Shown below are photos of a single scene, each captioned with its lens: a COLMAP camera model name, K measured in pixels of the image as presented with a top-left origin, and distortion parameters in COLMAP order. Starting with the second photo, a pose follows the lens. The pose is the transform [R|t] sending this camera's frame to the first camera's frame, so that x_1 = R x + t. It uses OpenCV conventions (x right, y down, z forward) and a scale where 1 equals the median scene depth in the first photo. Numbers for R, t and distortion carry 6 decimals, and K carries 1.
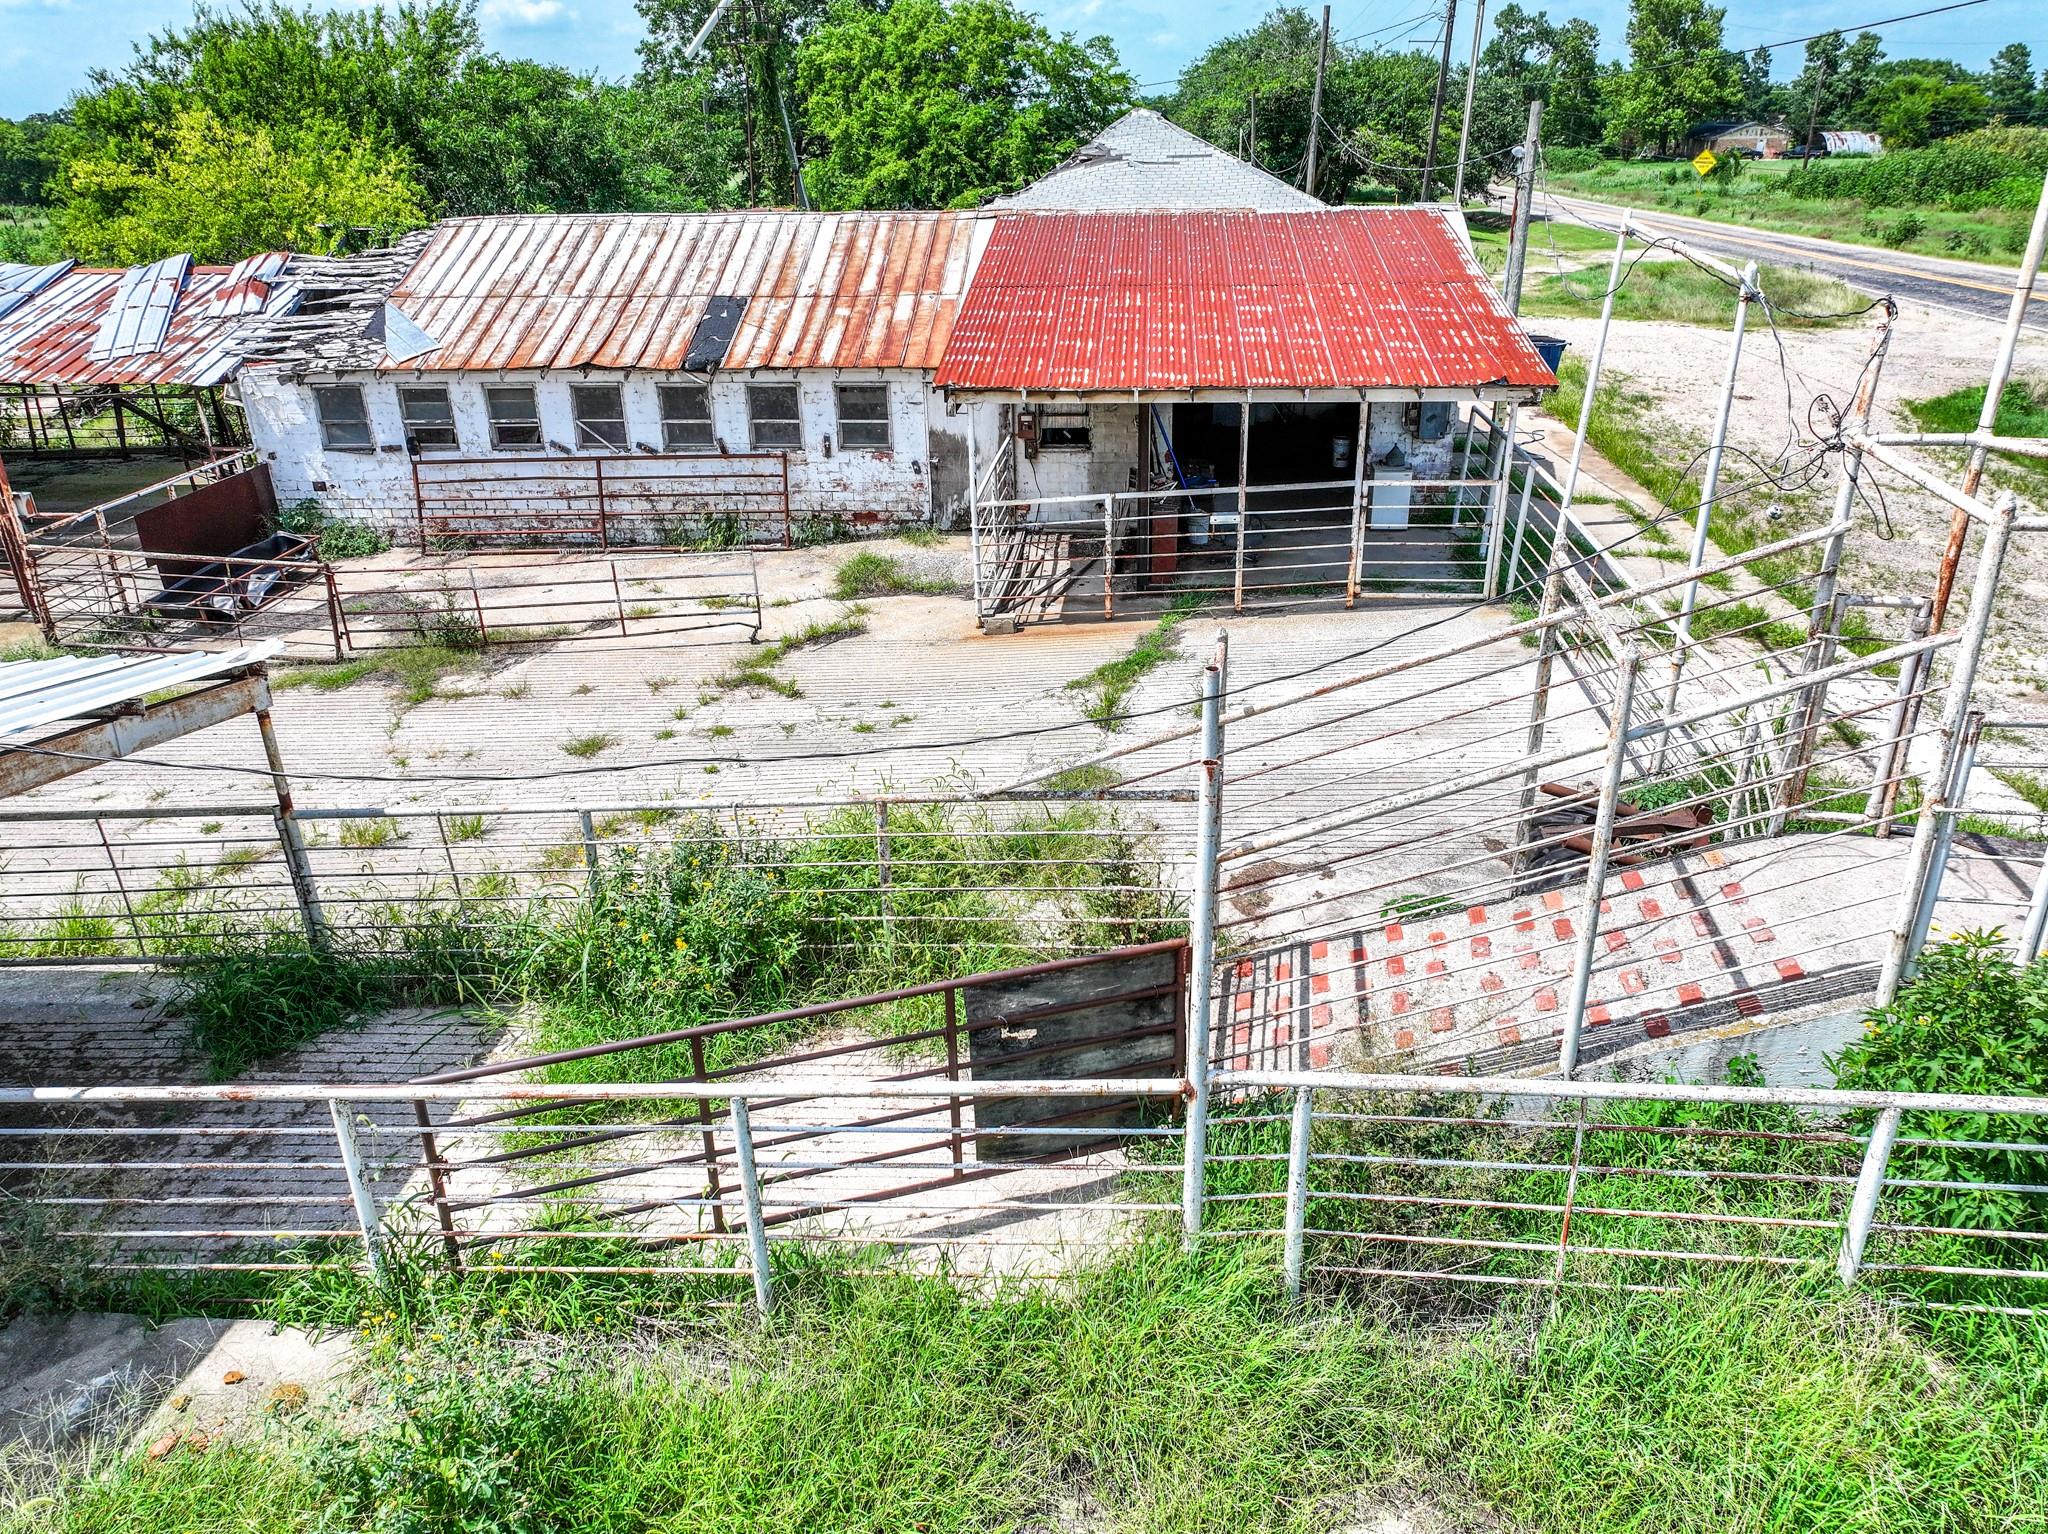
lens RADIAL K [[1455.8, 0, 1028.4], [0, 1455.8, 765.6], [0, 0, 1]] dist [-0.011394, 0.027250]
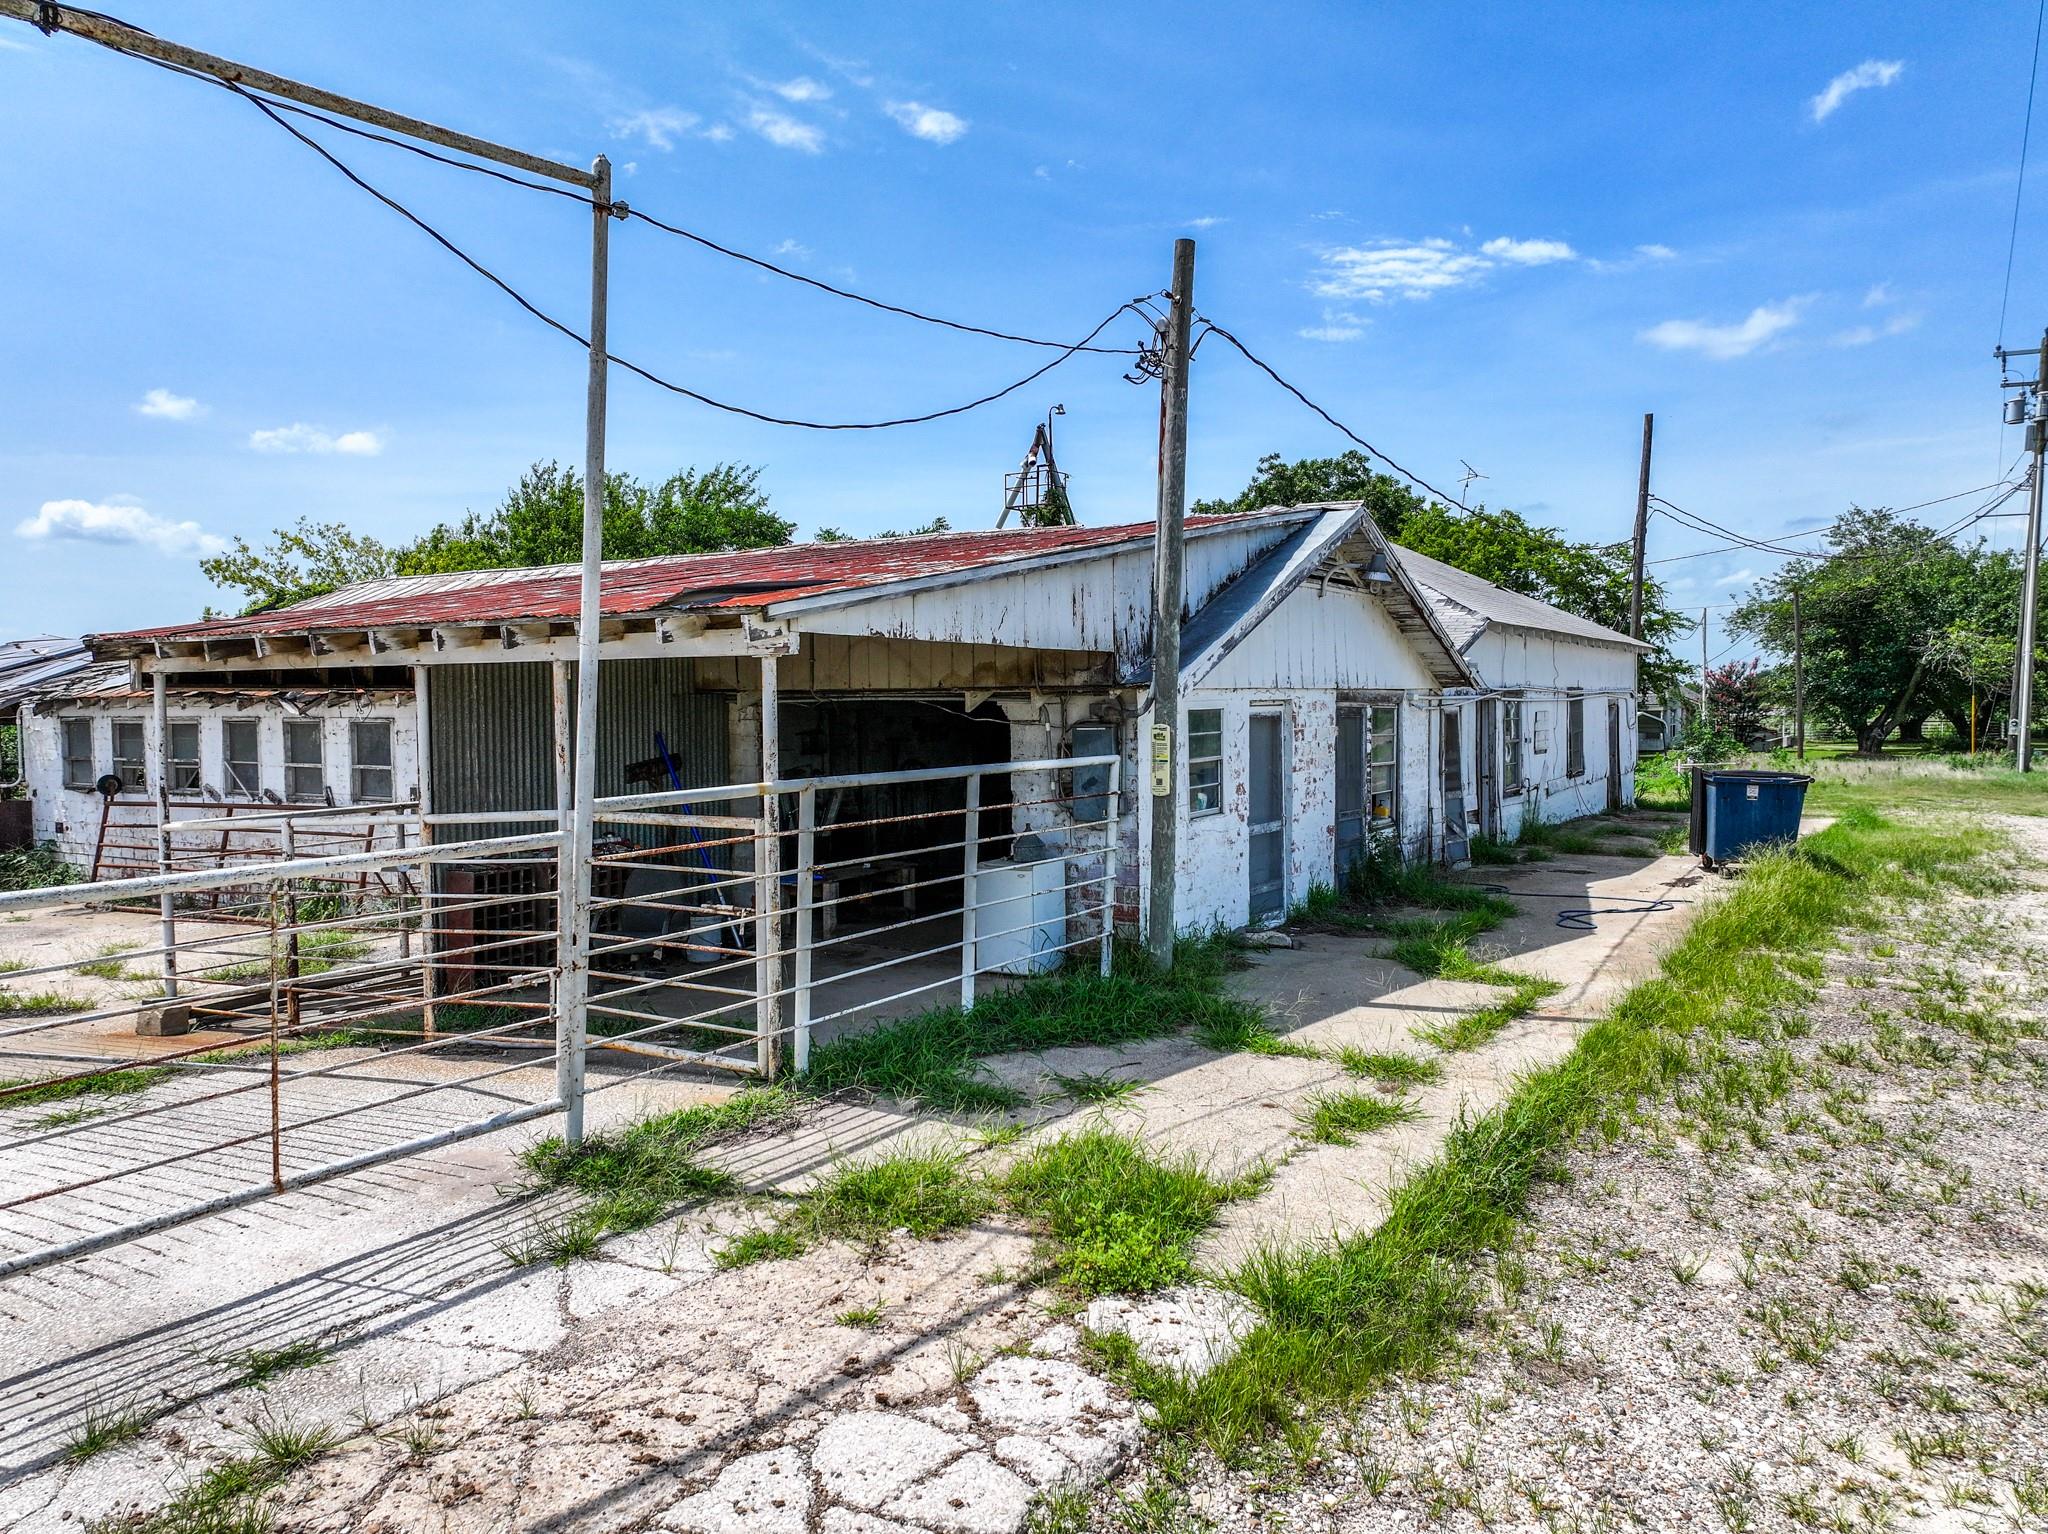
lens RADIAL K [[1442.6, 0, 1038.9], [0, 1442.6, 766.2], [0, 0, 1]] dist [-0.010991, 0.024195]
pose [[0.889782, 0.029766, -0.455415, 0.220014], [-0.191295, 0.930307, -0.312945, -0.029057], [0.414361, 0.365571, 0.833465, 0.227259]]
